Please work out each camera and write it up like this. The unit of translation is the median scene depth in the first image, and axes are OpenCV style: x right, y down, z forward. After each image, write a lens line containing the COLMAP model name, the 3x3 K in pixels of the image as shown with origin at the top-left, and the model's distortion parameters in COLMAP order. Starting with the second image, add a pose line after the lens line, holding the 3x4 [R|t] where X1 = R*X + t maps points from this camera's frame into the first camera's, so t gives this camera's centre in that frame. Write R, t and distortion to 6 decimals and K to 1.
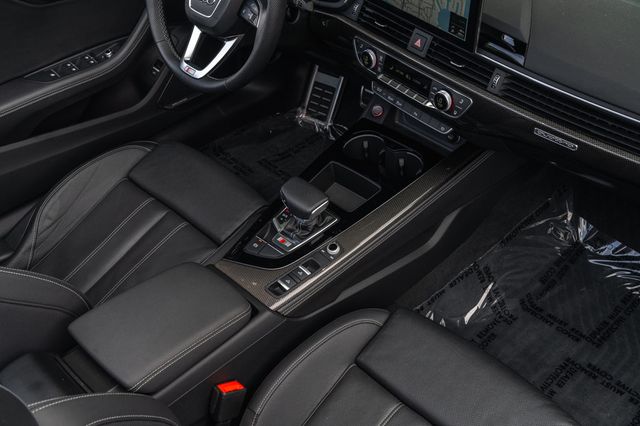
lens RADIAL K [[725.0, 0, 320.0], [0, 725.0, 213.0], [0, 0, 1]] dist [0.029041, 0.008545]
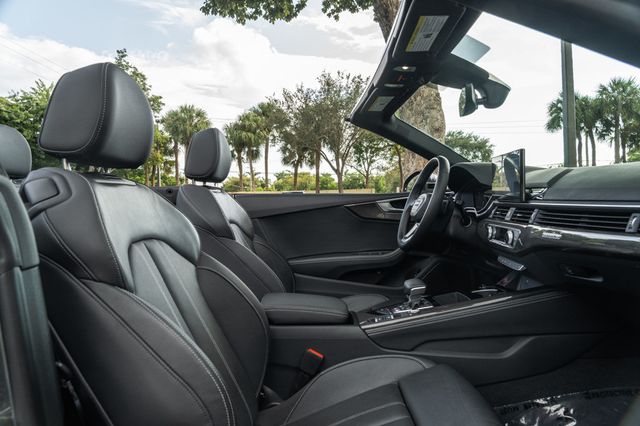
lens RADIAL K [[435.2, 0, 320.0], [0, 435.2, 213.0], [0, 0, 1]] dist [-0.017175, -0.001762]
pose [[0.703407, 0.022595, -0.710428, 0.515784], [-0.457139, 0.779739, -0.427821, 0.364242], [0.544282, 0.625696, 0.558803, 0.224113]]
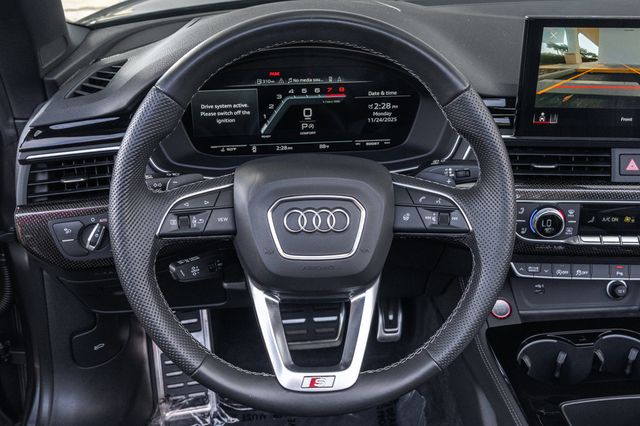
lens RADIAL K [[765.7, 0, 320.0], [0, 765.7, 213.0], [0, 0, 1]] dist [-0.014475, -0.002191]
pose [[0.655825, -0.314443, 0.686308, -0.528663], [0.490982, 0.868241, -0.071376, -0.280683], [-0.573437, 0.383775, 0.723800, 0.663881]]
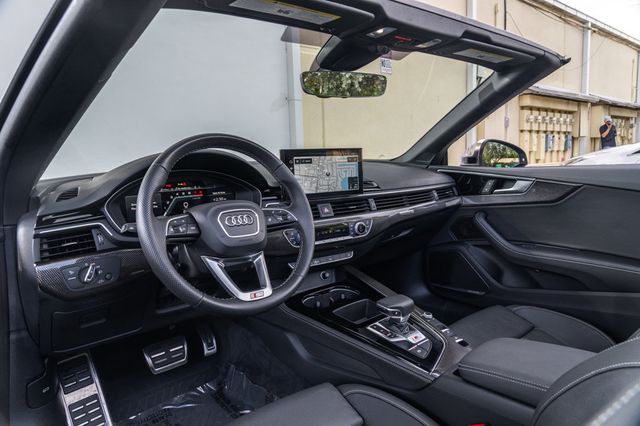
lens RADIAL K [[435.2, 0, 320.0], [0, 435.2, 213.0], [0, 0, 1]] dist [-0.017175, -0.001762]
pose [[0.077302, -0.106848, 0.991266, -0.801017], [0.678994, 0.733679, 0.026133, -0.258322], [-0.730063, 0.671043, 0.129263, 0.872725]]
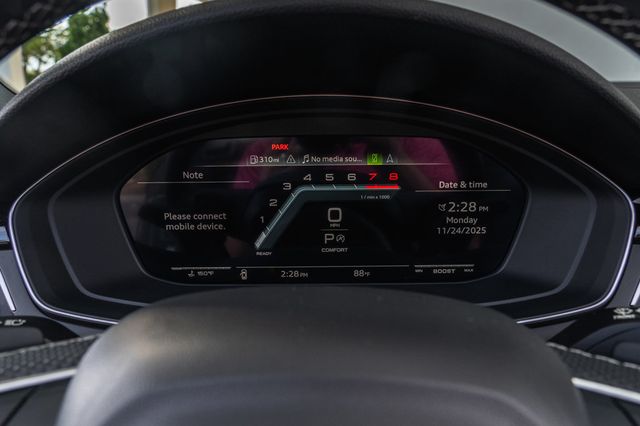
lens RADIAL K [[505.3, 0, 320.0], [0, 505.3, 213.0], [0, 0, 1]] dist [-0.026001, -0.000058]
pose [[0.711614, -0.145870, 0.687261, -0.215904], [0.454350, 0.841674, -0.291806, -0.341499], [-0.535884, 0.519910, 0.665223, 0.967840]]
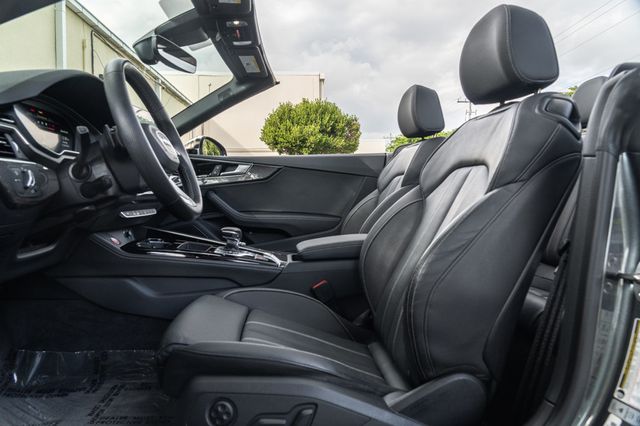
lens RADIAL K [[435.2, 0, 320.0], [0, 435.2, 213.0], [0, 0, 1]] dist [-0.017175, -0.001762]
pose [[-0.761834, 0.002354, 0.647768, -0.843787], [0.447336, 0.725167, 0.523472, -0.494908], [-0.468508, 0.688569, -0.553510, 1.420229]]
